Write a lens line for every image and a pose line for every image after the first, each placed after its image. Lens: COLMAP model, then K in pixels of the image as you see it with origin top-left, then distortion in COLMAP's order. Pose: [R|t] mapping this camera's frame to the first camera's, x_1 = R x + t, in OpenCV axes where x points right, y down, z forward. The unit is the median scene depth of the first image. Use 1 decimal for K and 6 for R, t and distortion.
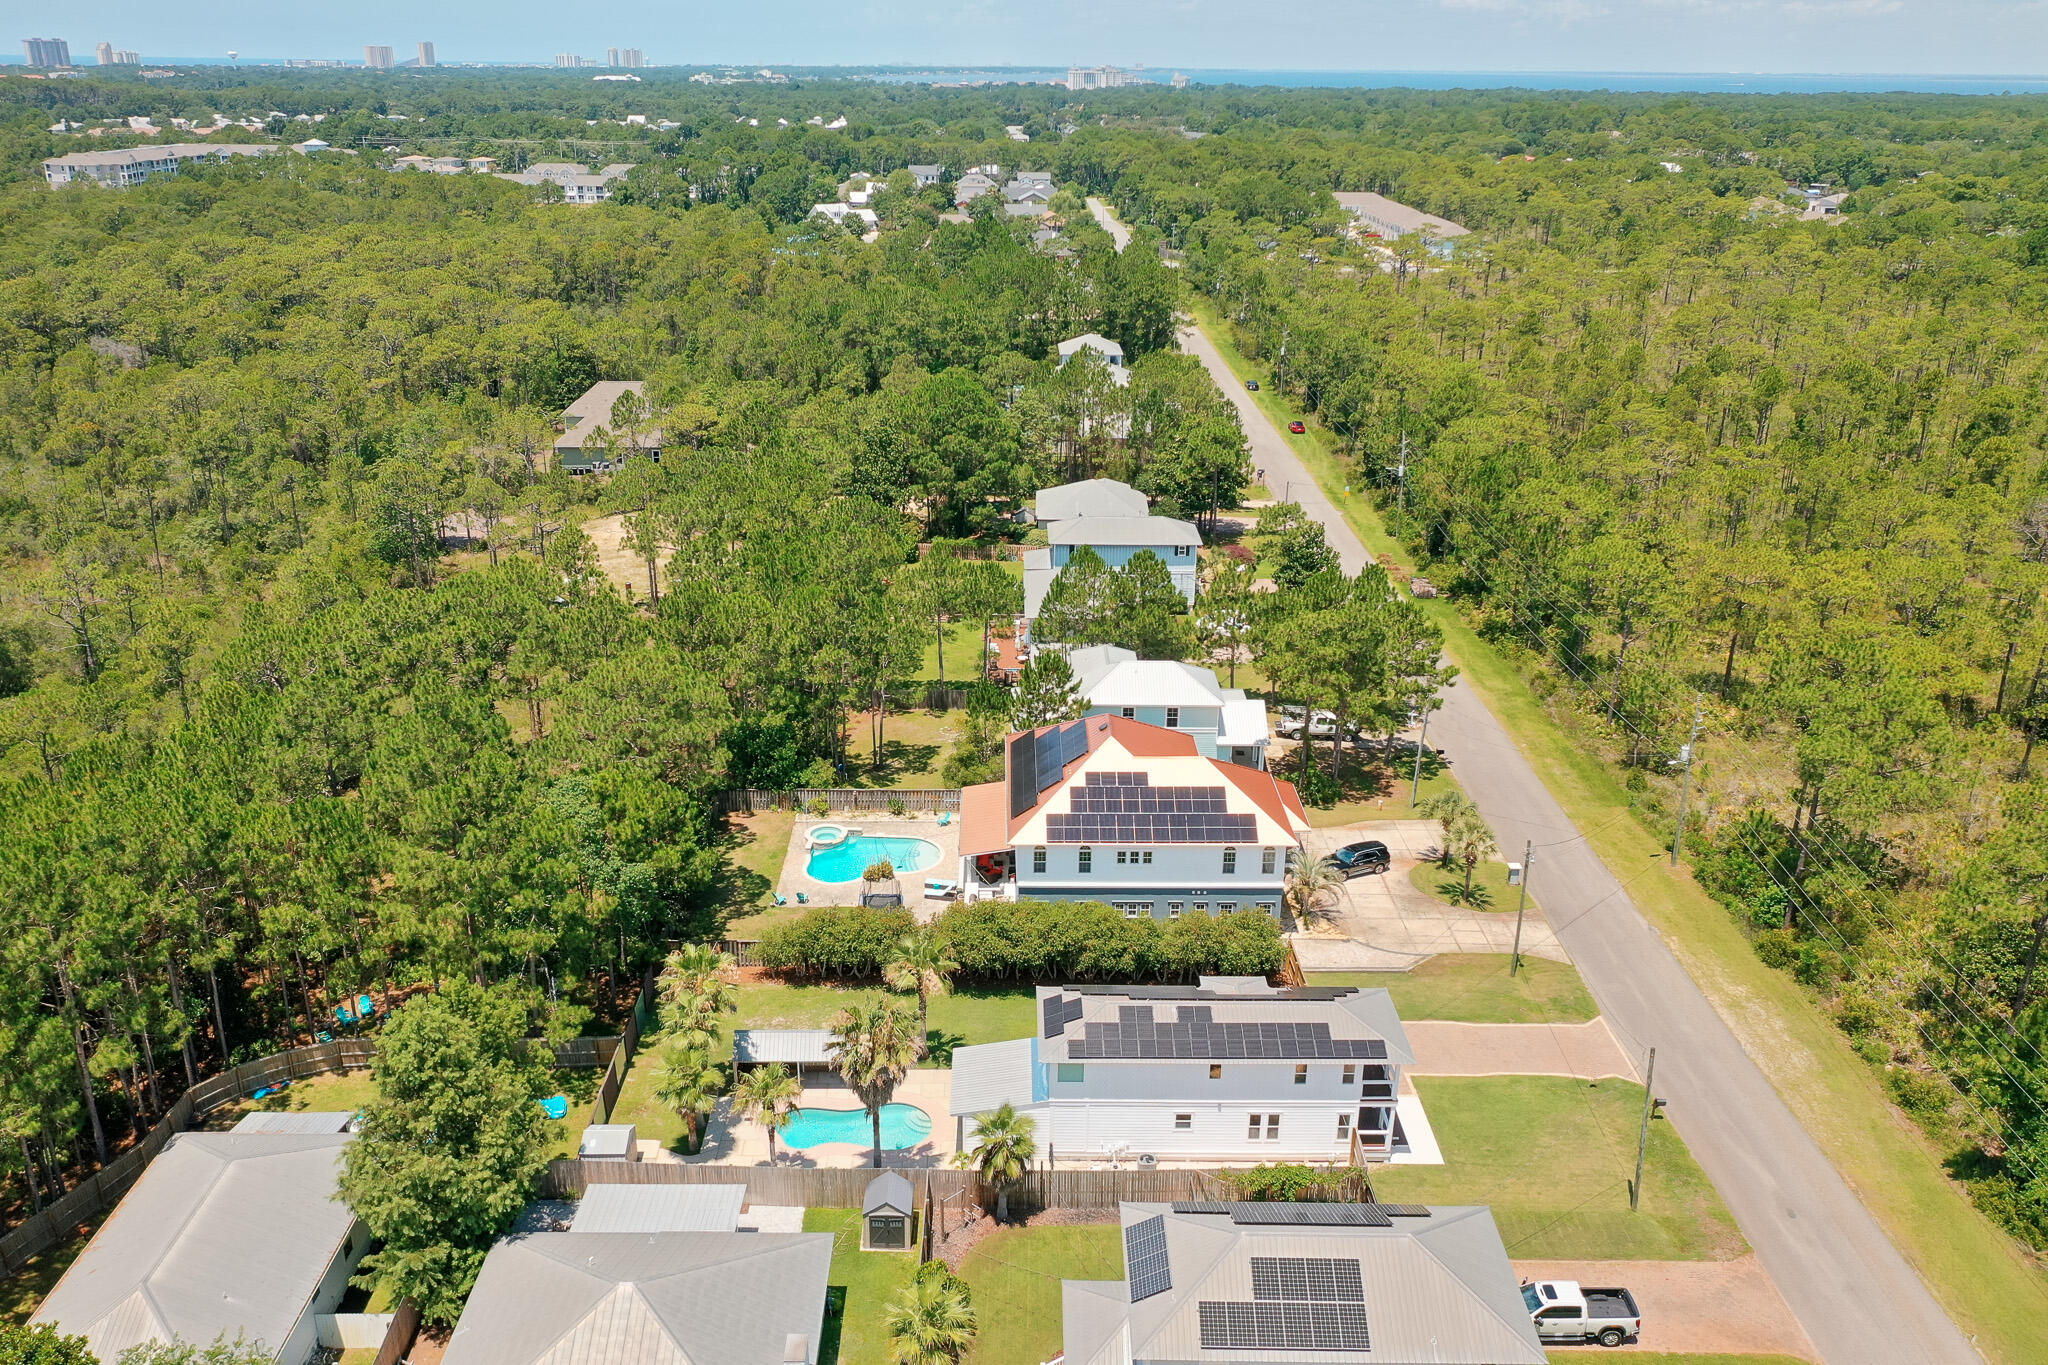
lens RADIAL K [[1652.0, 0, 1024.0], [0, 1652.0, 682.5], [0, 0, 1]] dist [0.001203, 0.000092]
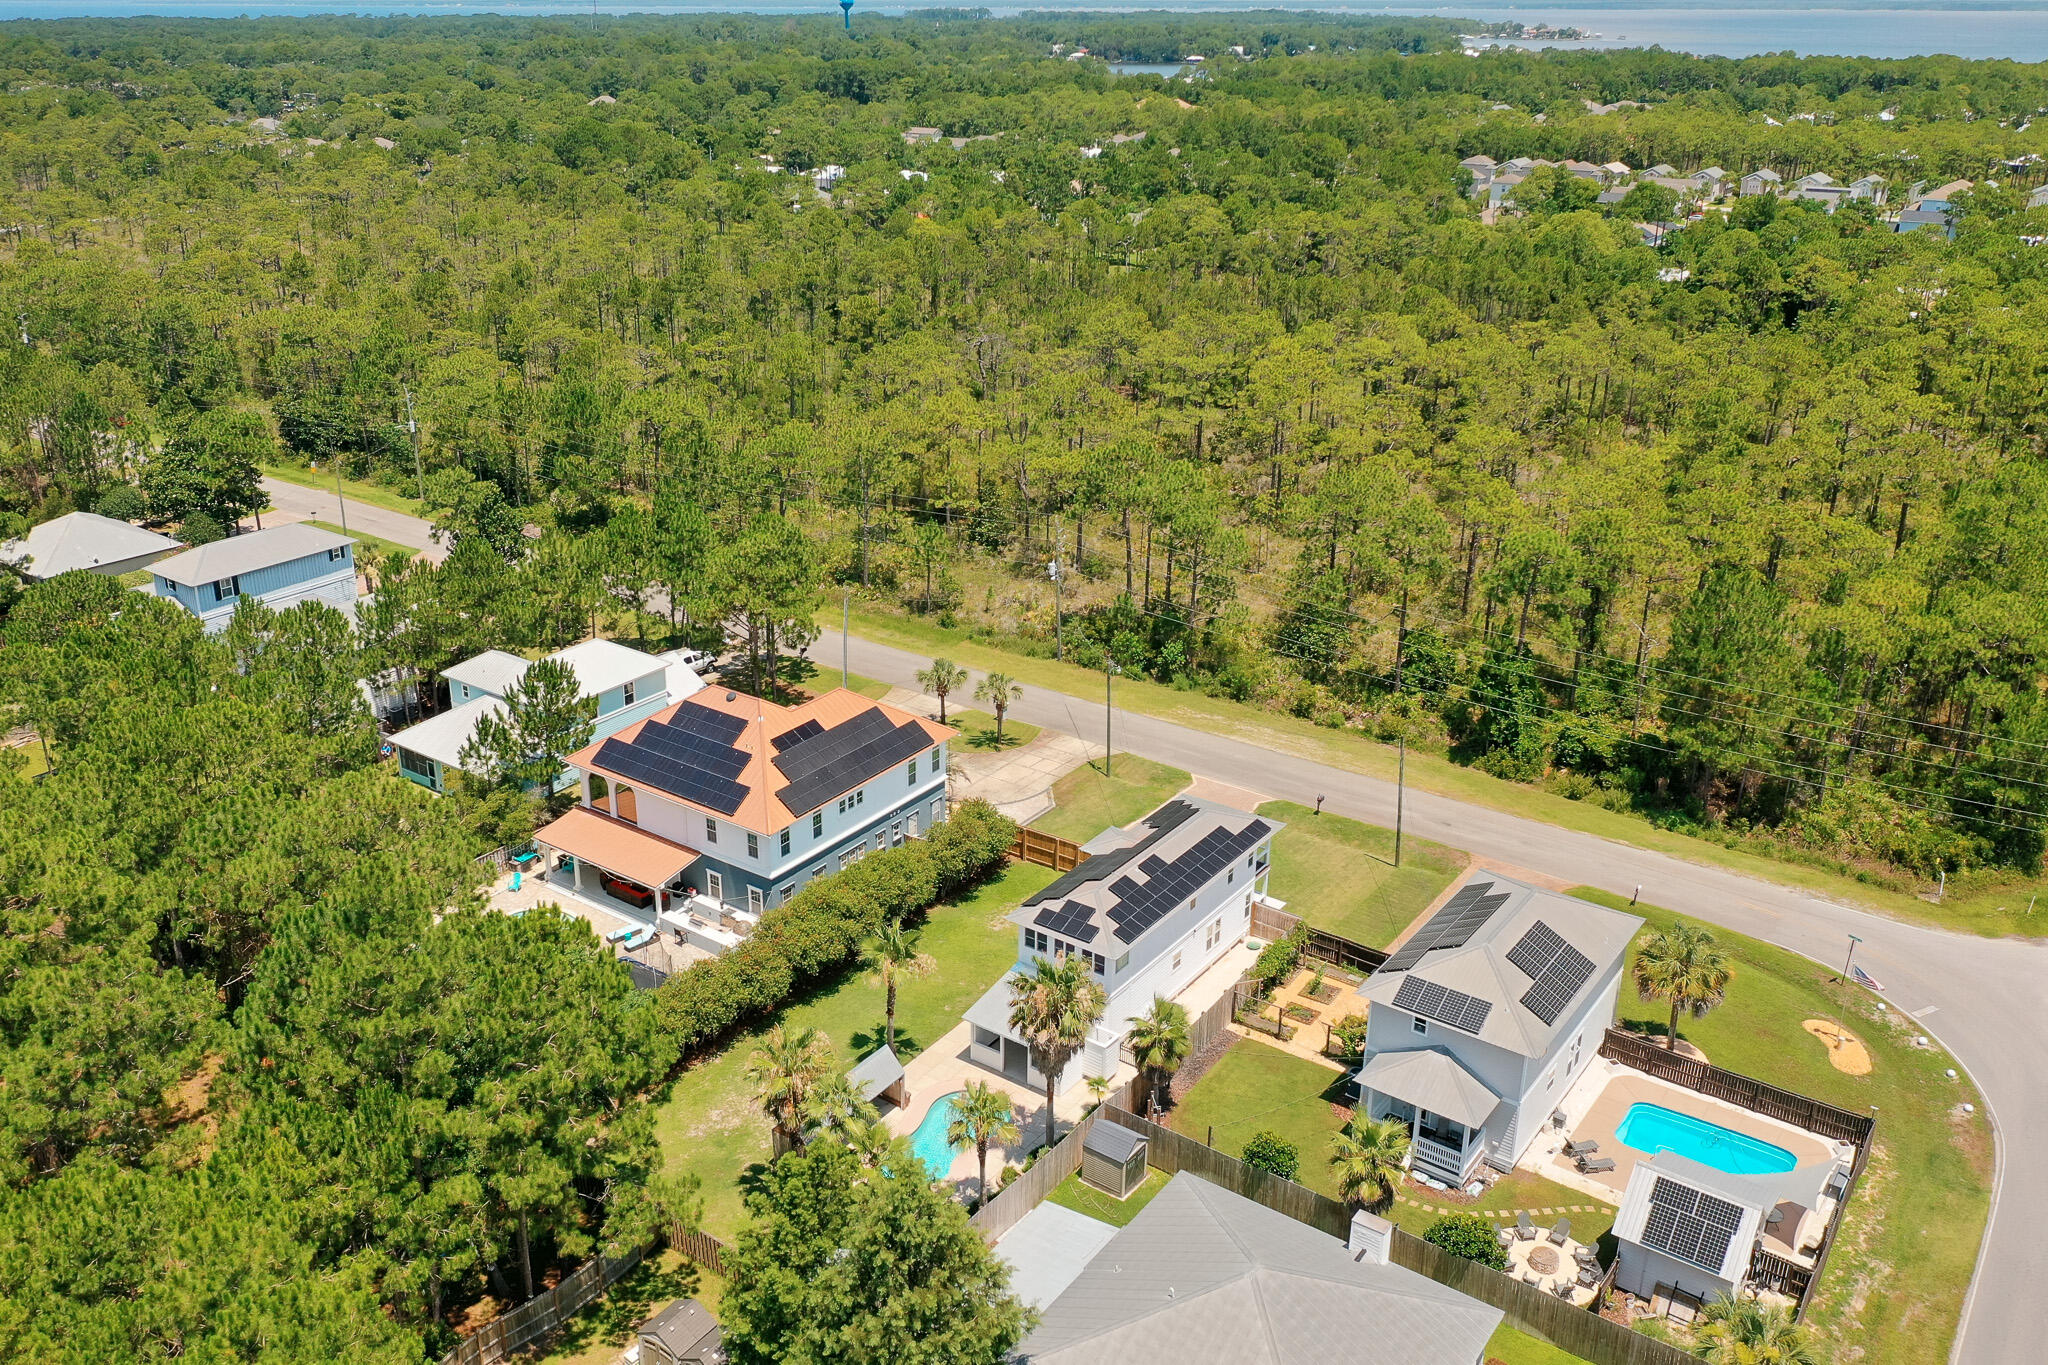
lens RADIAL K [[1652.0, 0, 1024.0], [0, 1652.0, 682.5], [0, 0, 1]] dist [0.001203, 0.000092]
pose [[0.596902, -0.310930, 0.739615, -0.554288], [0.290364, 0.943082, 0.162129, -0.084292], [-0.747928, 0.117982, 0.653210, 0.291578]]
